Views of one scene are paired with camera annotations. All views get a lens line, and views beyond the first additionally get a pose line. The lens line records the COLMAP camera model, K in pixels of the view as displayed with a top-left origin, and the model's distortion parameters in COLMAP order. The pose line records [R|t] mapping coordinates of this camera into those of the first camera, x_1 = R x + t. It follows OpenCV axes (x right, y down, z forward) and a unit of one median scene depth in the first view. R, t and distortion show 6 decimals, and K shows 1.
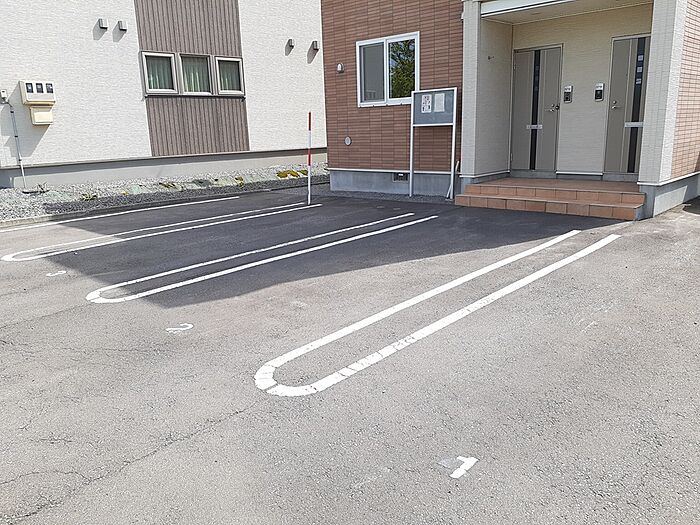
lens RADIAL K [[564.3, 0, 348.6], [0, 564.3, 262.0], [0, 0, 1]] dist [0.018350, -0.000825]
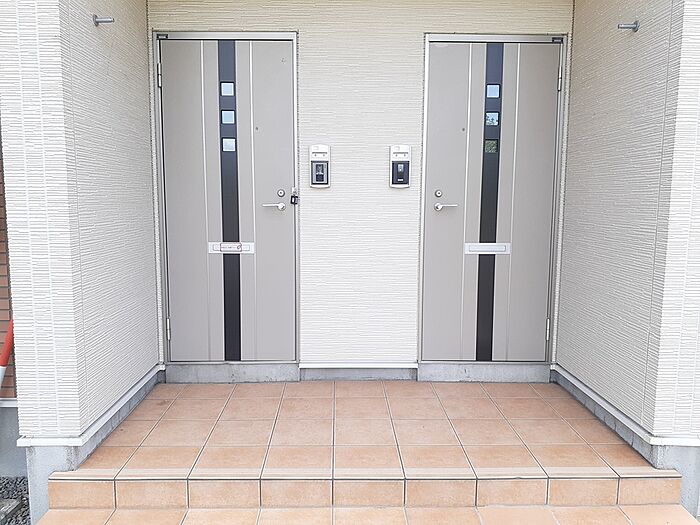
lens RADIAL K [[564.3, 0, 348.4], [0, 564.3, 264.5], [0, 0, 1]] dist [0.018350, -0.000825]
pose [[0.723191, -0.044763, 0.689196, 0.138673], [0.139692, 0.986753, -0.082492, -0.198035], [-0.676374, 0.155932, 0.719863, 0.726042]]
